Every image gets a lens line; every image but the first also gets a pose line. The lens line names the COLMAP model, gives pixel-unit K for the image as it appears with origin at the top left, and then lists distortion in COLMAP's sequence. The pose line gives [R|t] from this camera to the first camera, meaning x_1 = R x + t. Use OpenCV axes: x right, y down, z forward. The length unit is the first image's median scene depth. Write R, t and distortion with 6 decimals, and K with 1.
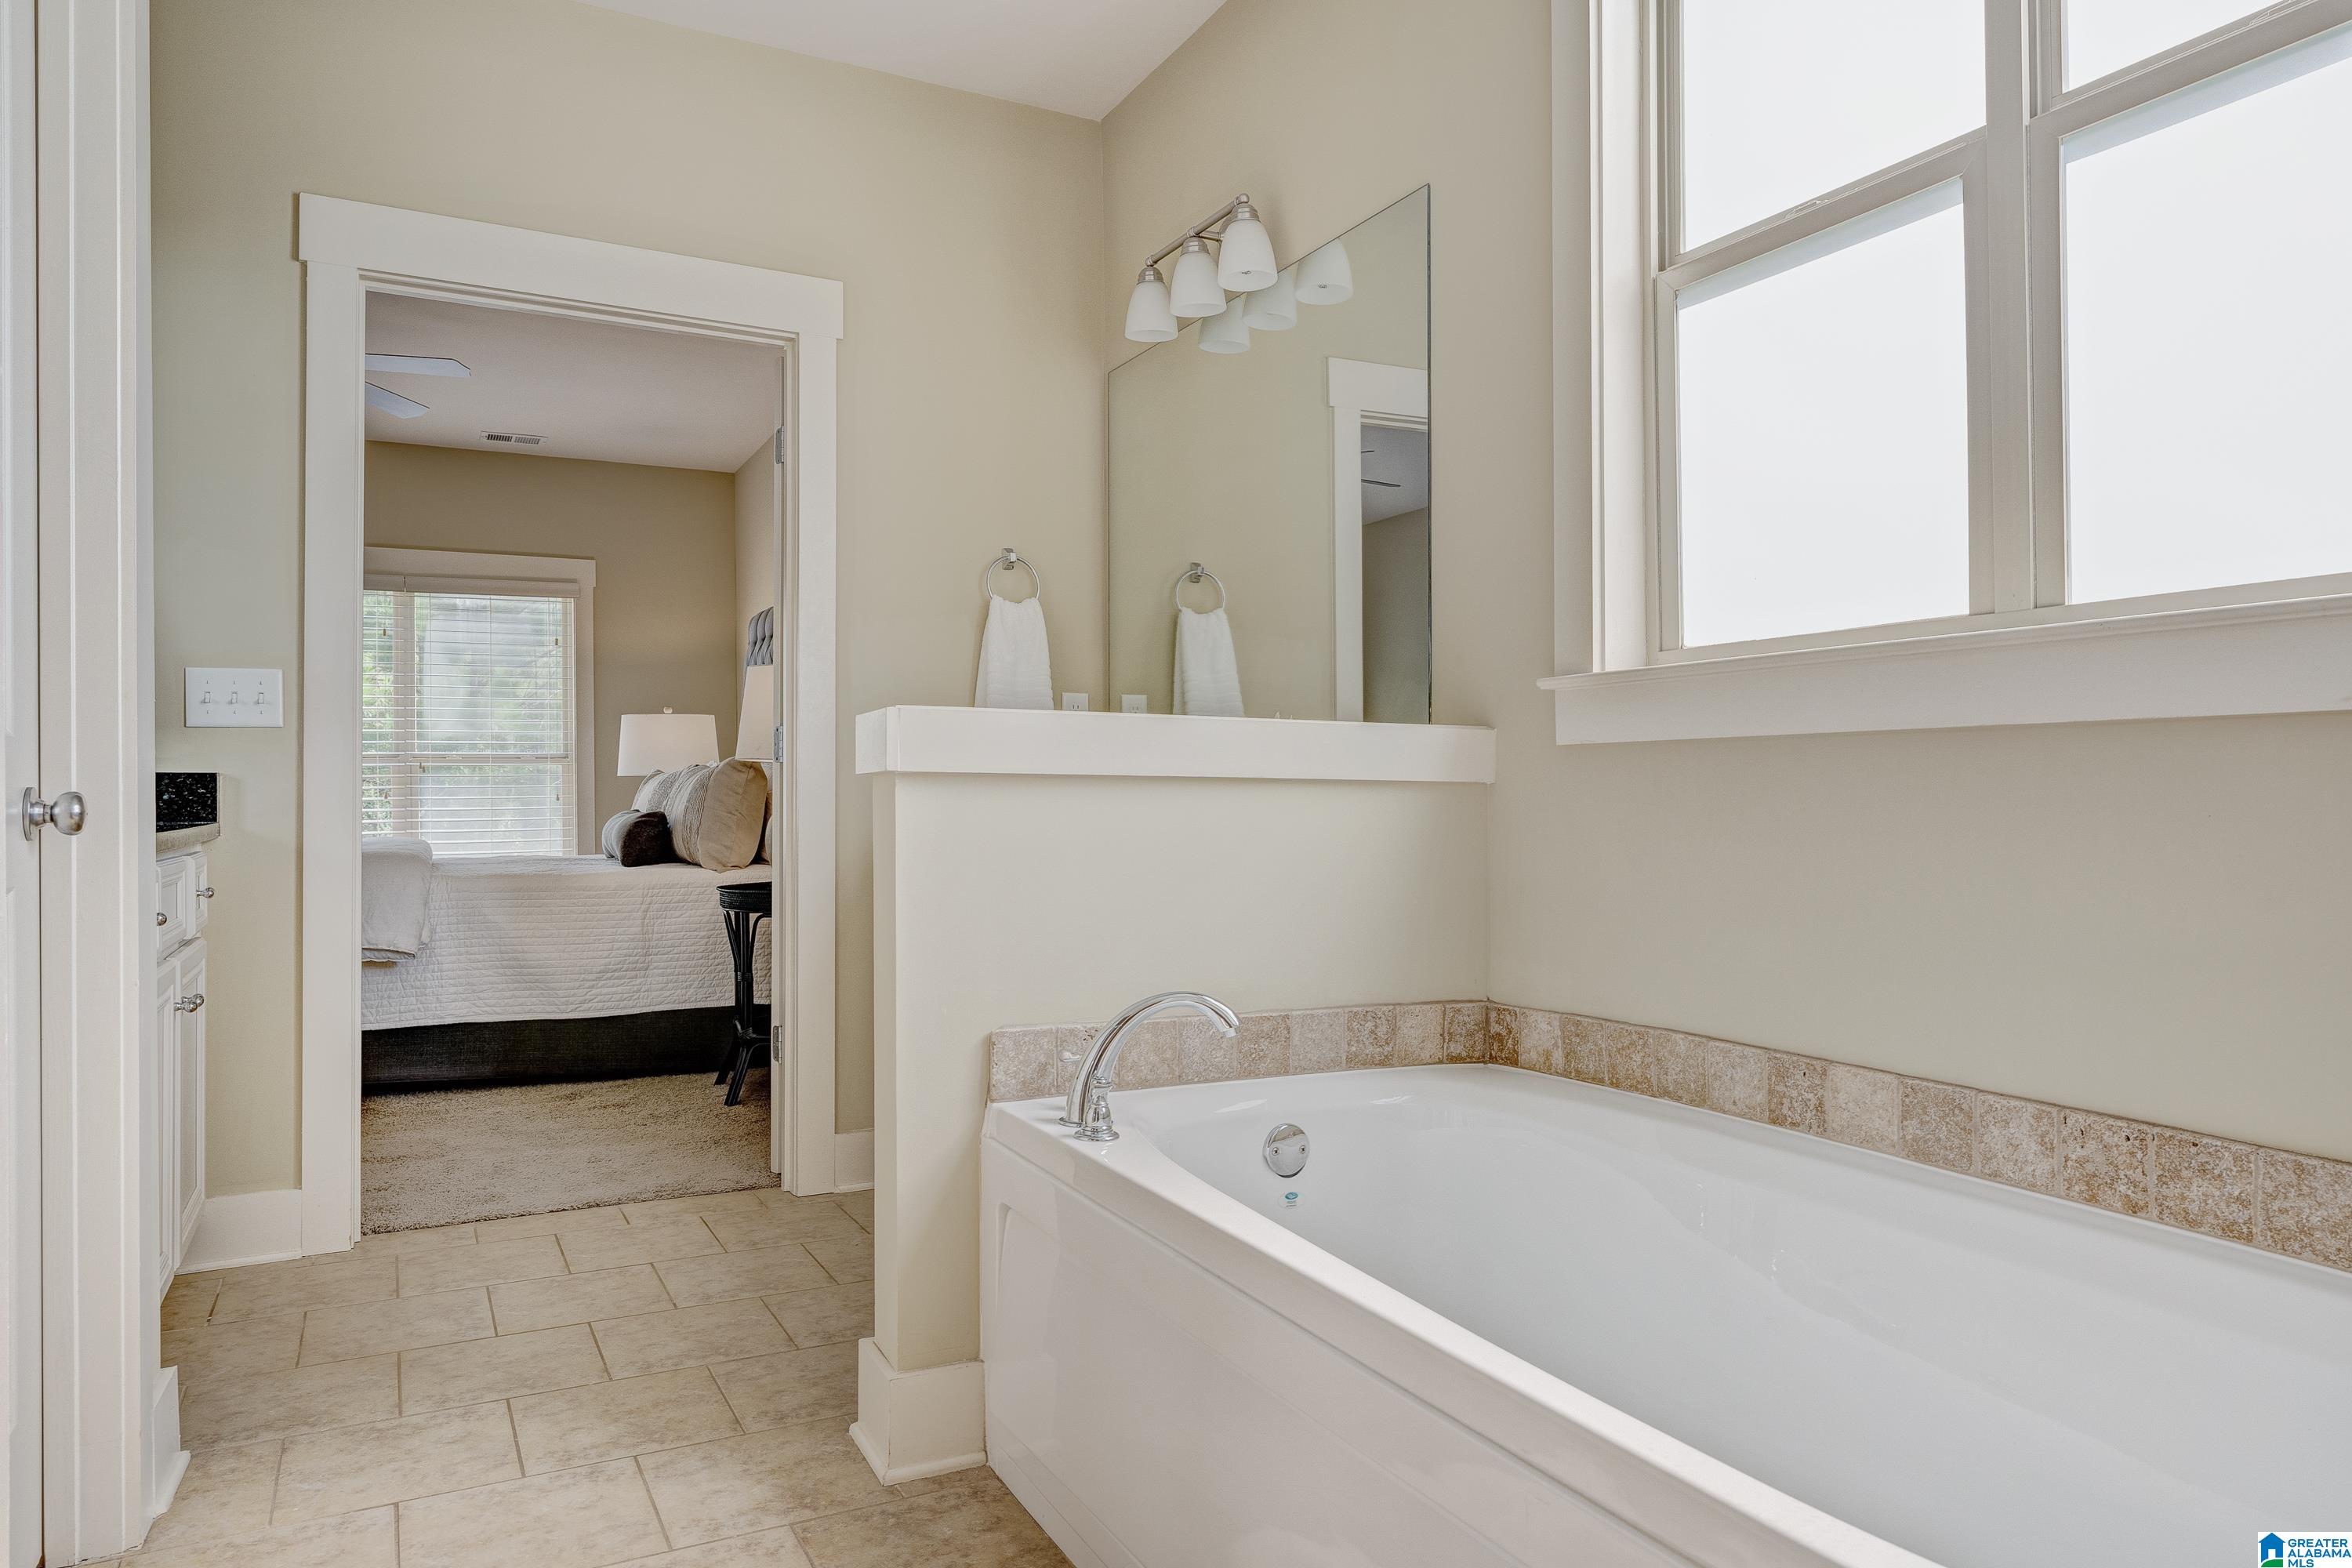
lens RADIAL K [[1520.8, 0, 1175.5], [0, 1520.8, 786.0], [0, 0, 1]] dist [0.003287, -0.000355]
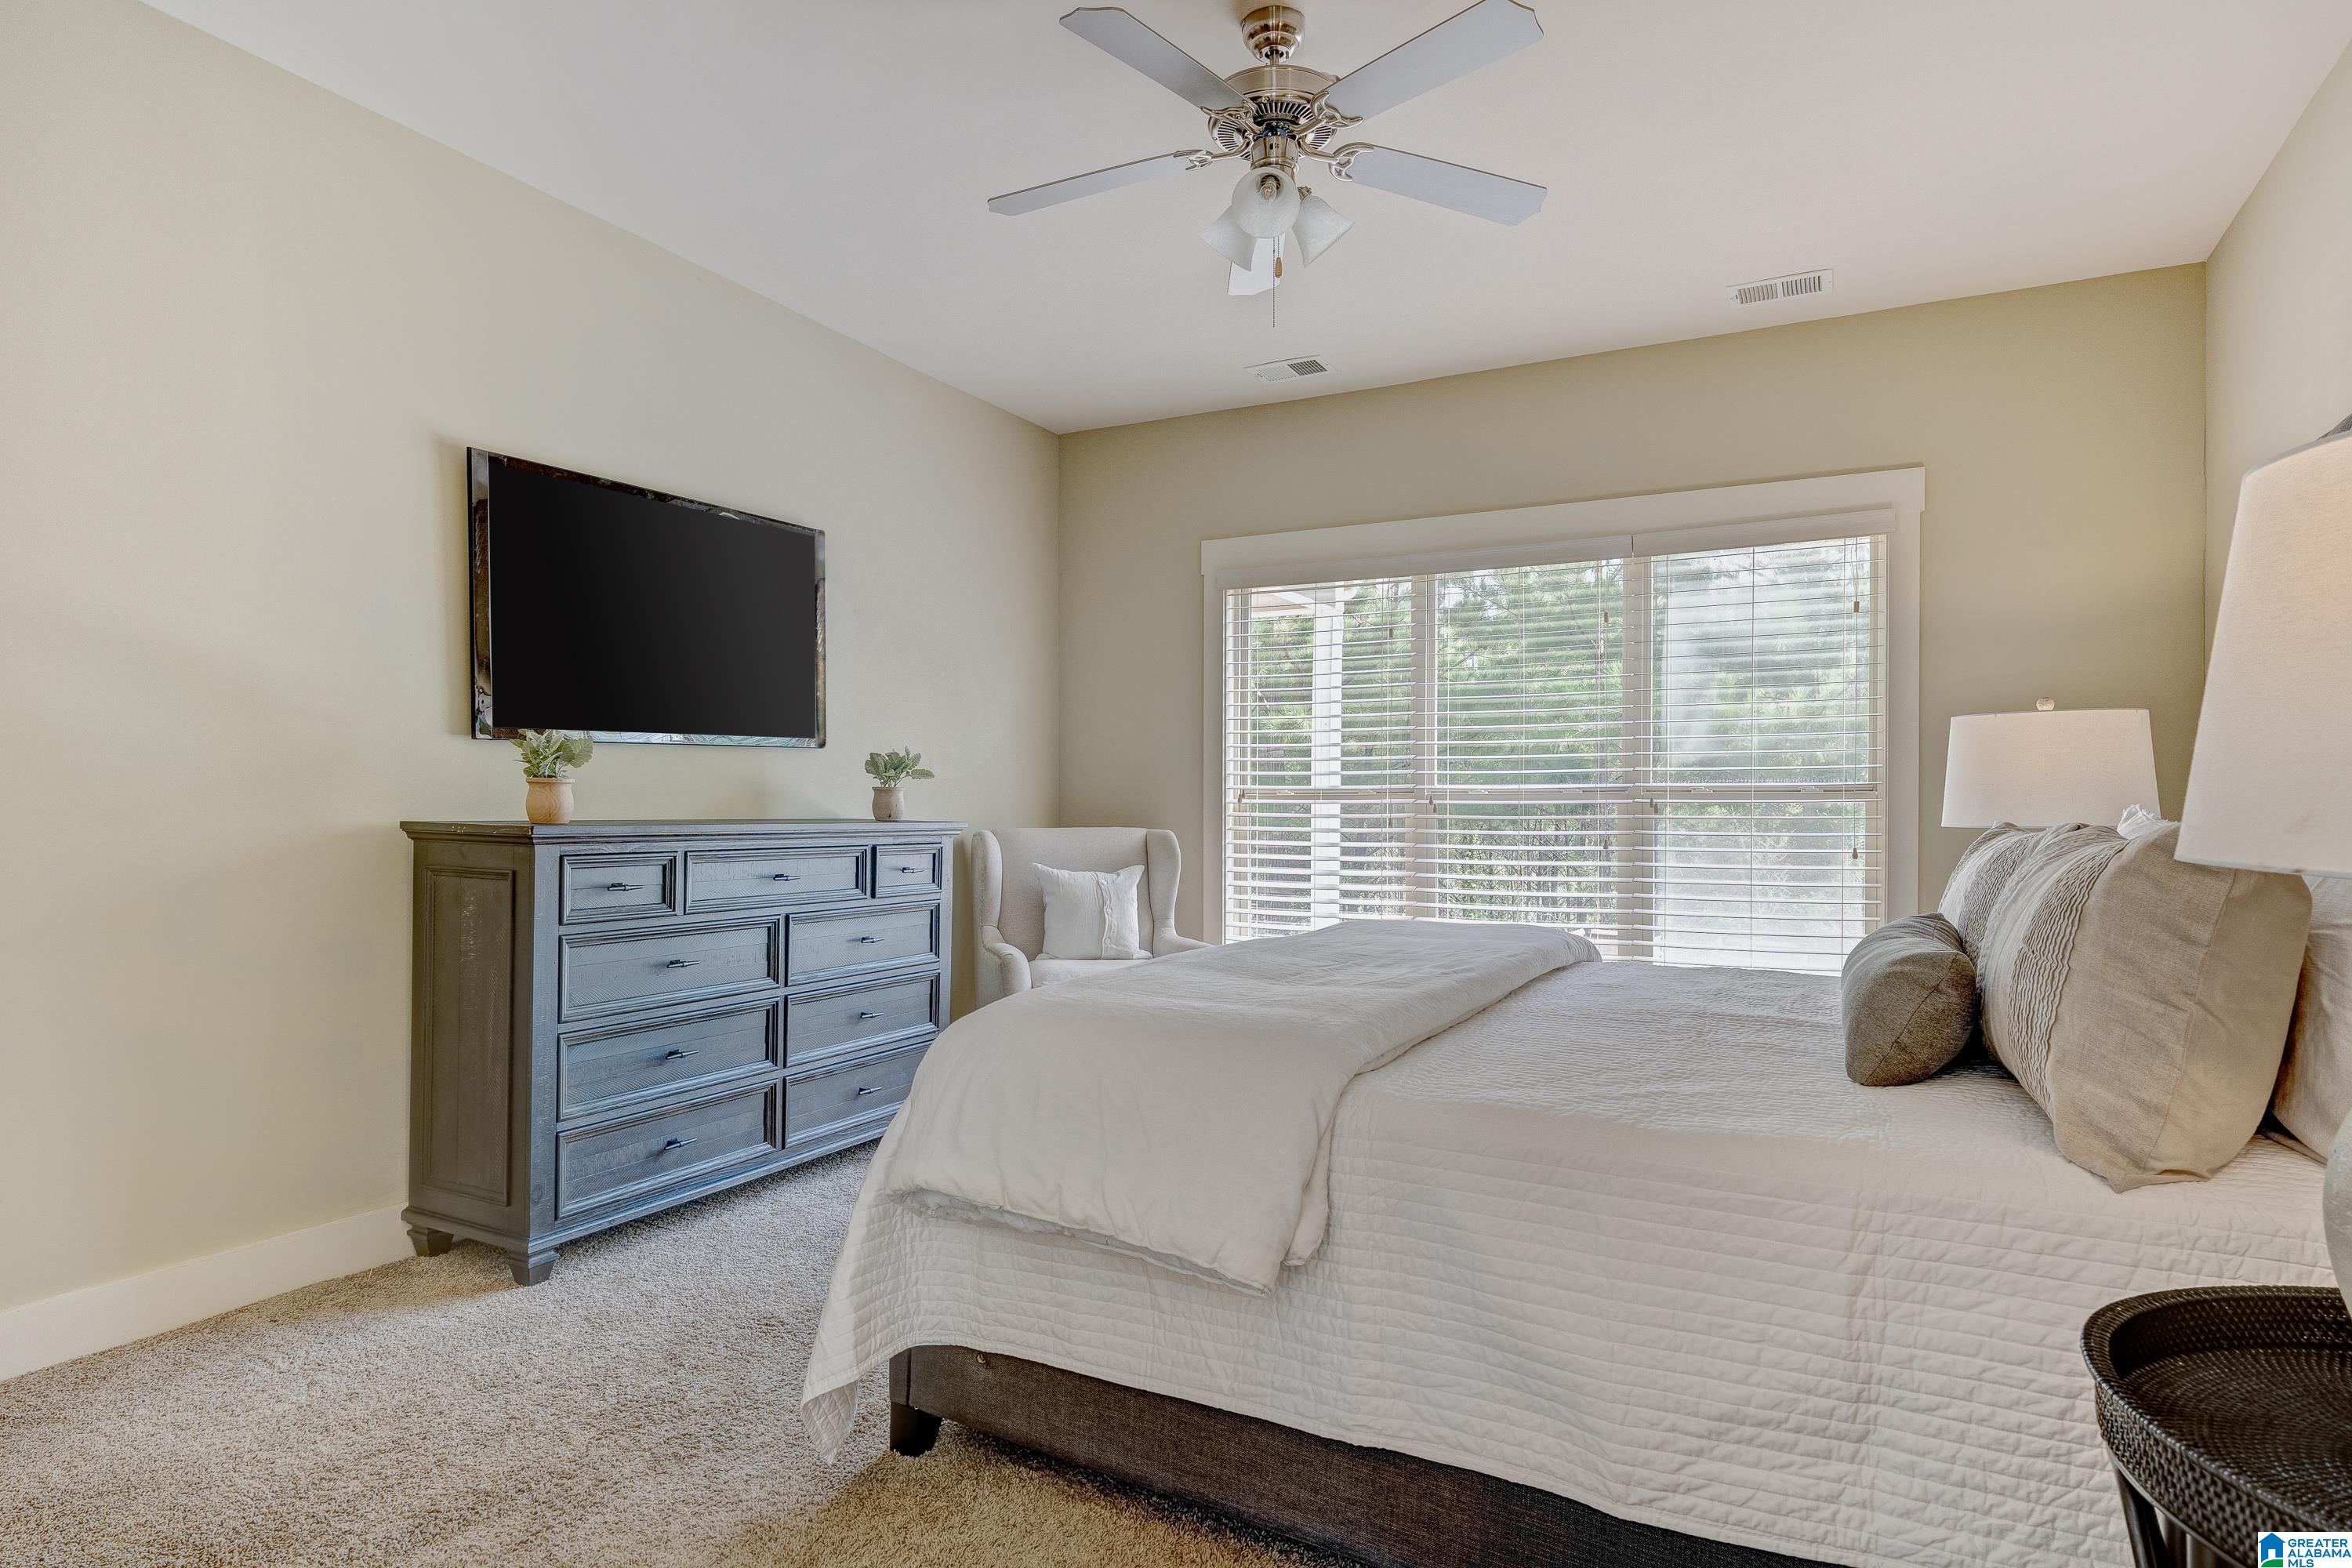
lens RADIAL K [[1280.0, 0, 1177.7], [0, 1280.0, 798.2], [0, 0, 1]] dist [-0.014110, -0.000184]
pose [[0.568622, 0.005132, -0.822583, -0.139742], [-0.002119, 0.999986, 0.004774, -0.018302], [0.822596, -0.000972, 0.568625, 0.495437]]
